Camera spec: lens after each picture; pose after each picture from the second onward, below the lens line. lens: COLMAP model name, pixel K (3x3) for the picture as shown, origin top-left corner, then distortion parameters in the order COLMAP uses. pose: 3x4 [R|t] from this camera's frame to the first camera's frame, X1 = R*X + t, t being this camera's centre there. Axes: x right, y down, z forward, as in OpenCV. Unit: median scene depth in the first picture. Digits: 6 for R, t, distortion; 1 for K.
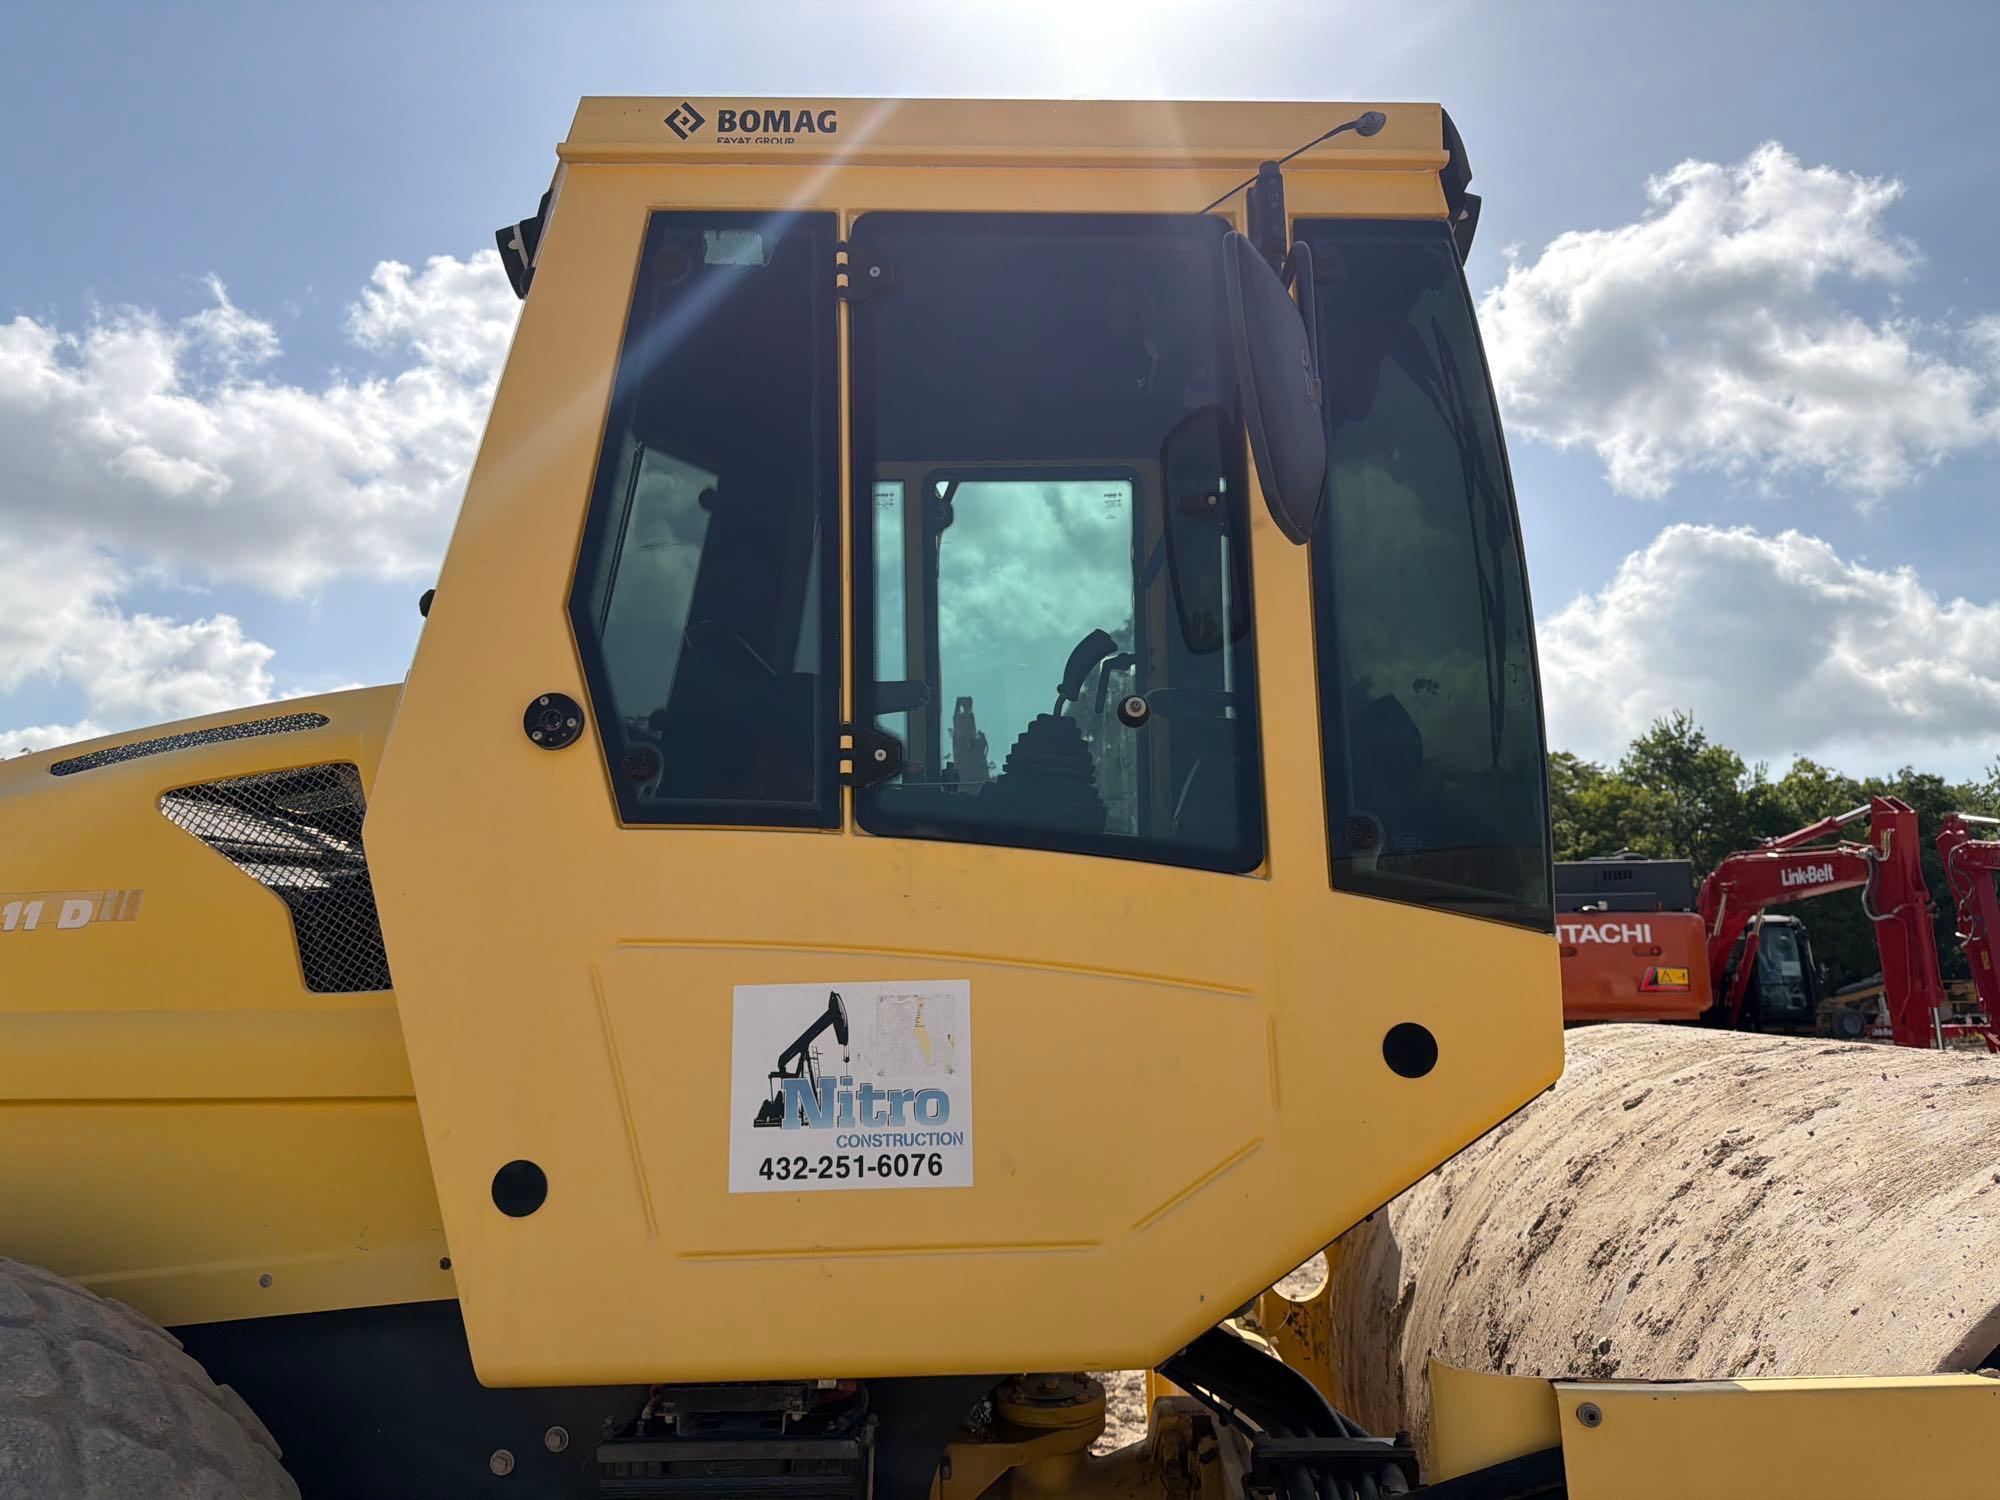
lens RADIAL K [[1407.2, 0, 1000.0], [0, 1407.2, 750.0], [0, 0, 1]] dist [0.077806, -0.110926]
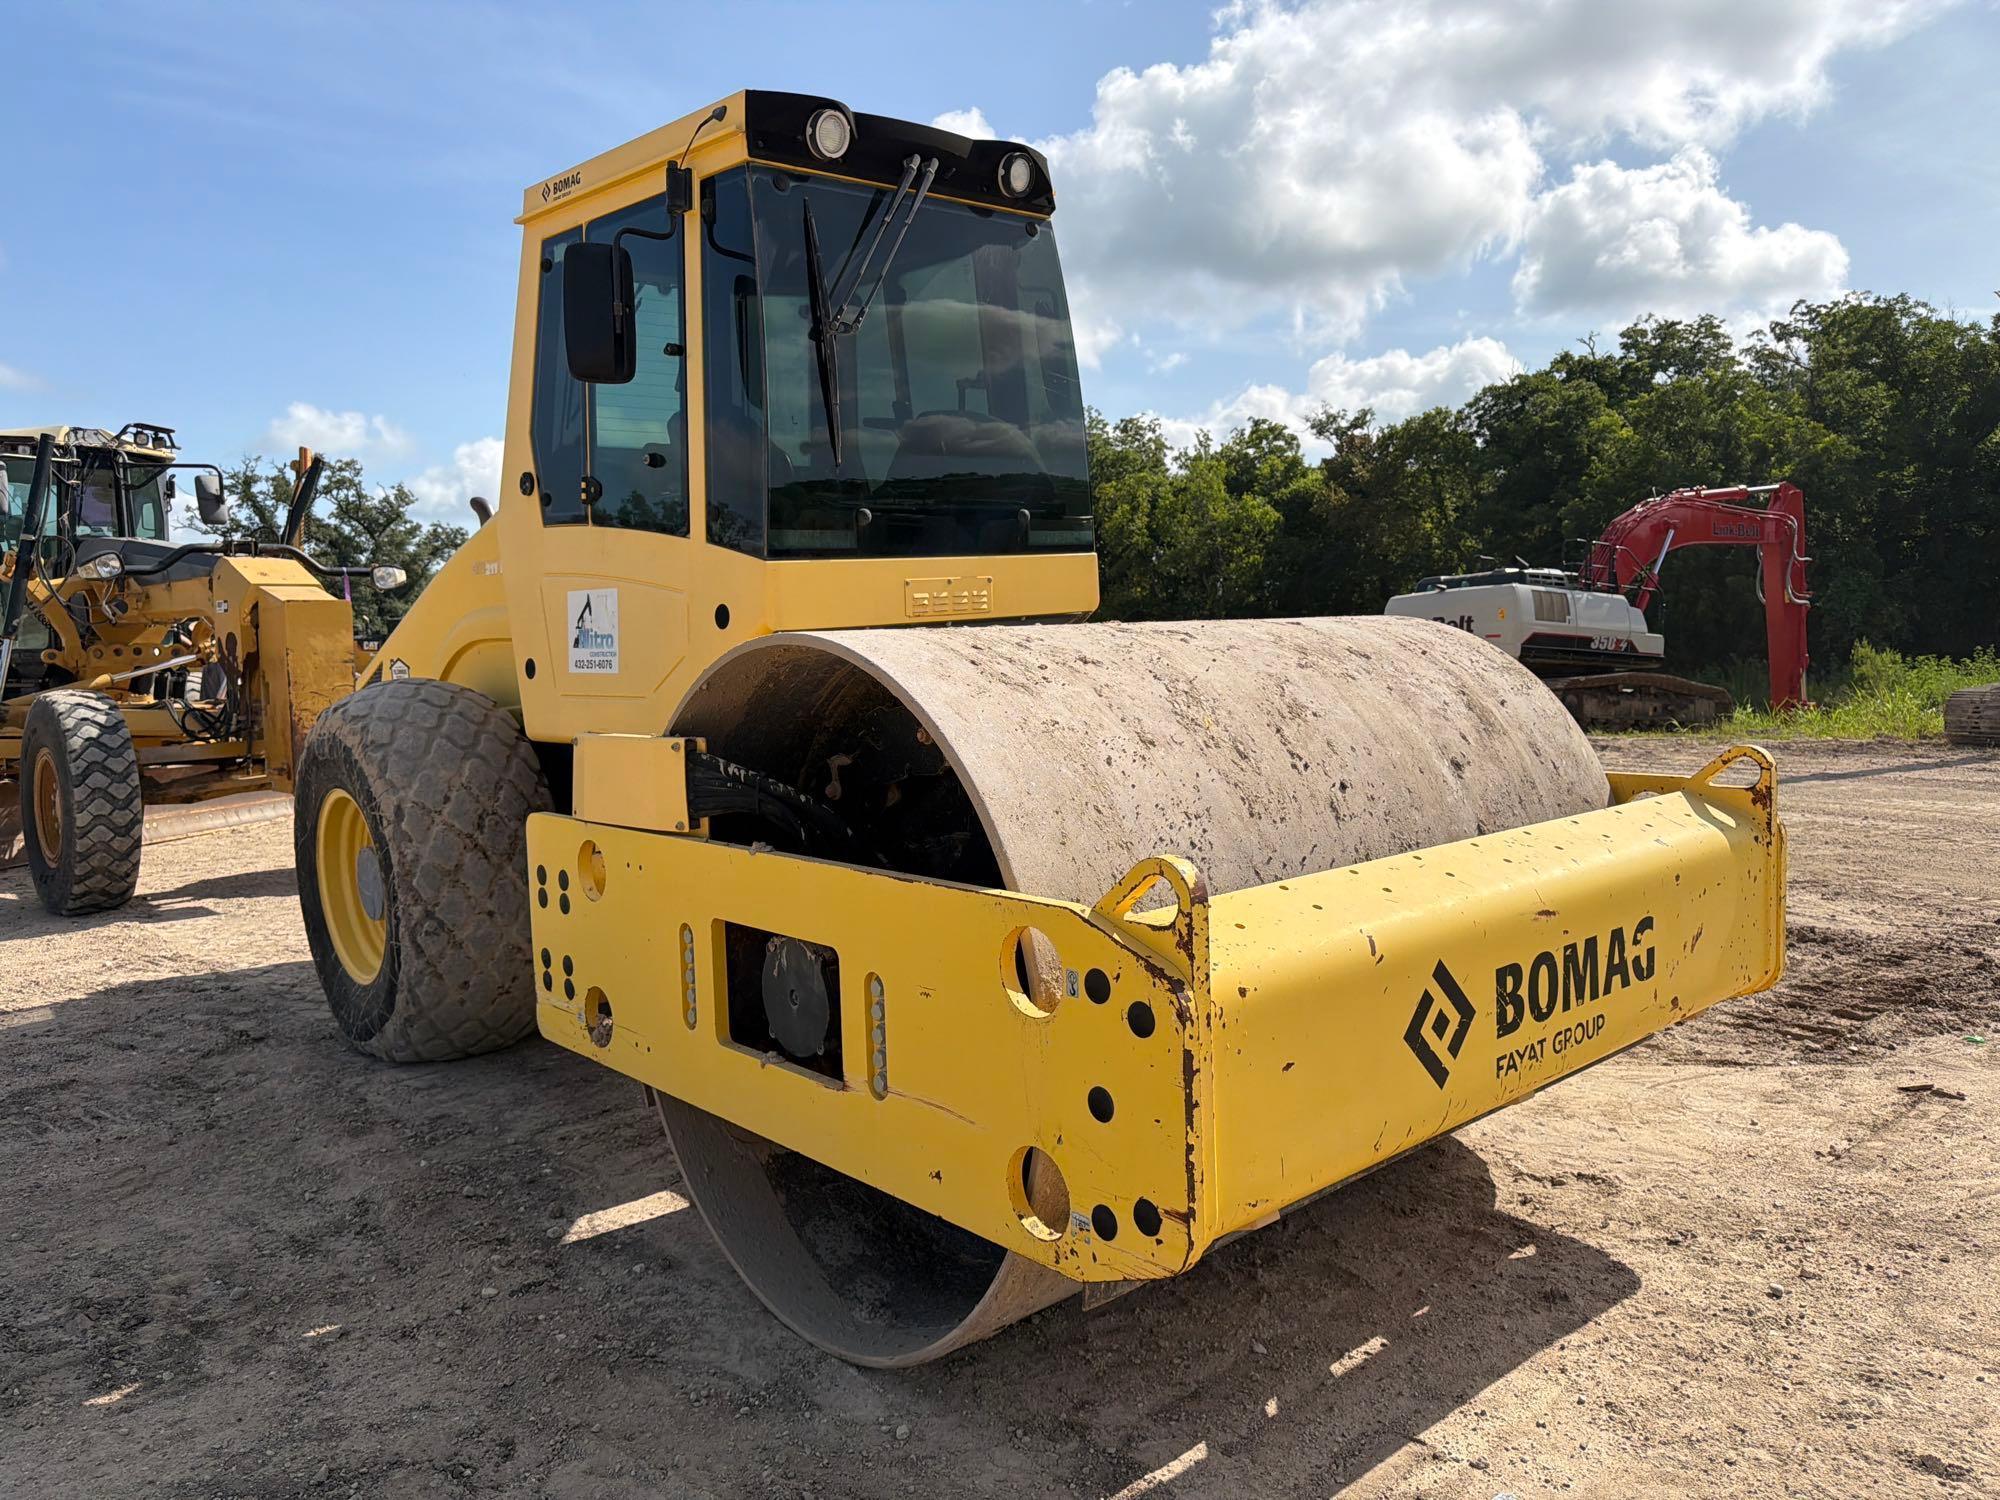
lens RADIAL K [[1402.2, 0, 1005.8], [0, 1402.2, 741.4], [0, 0, 1]] dist [0.083167, -0.108396]
pose [[0.696677, 0.059911, -0.714879, 0.229815], [0.123486, 0.971617, 0.201769, 0.002077], [0.706677, -0.228846, 0.669505, -0.017085]]
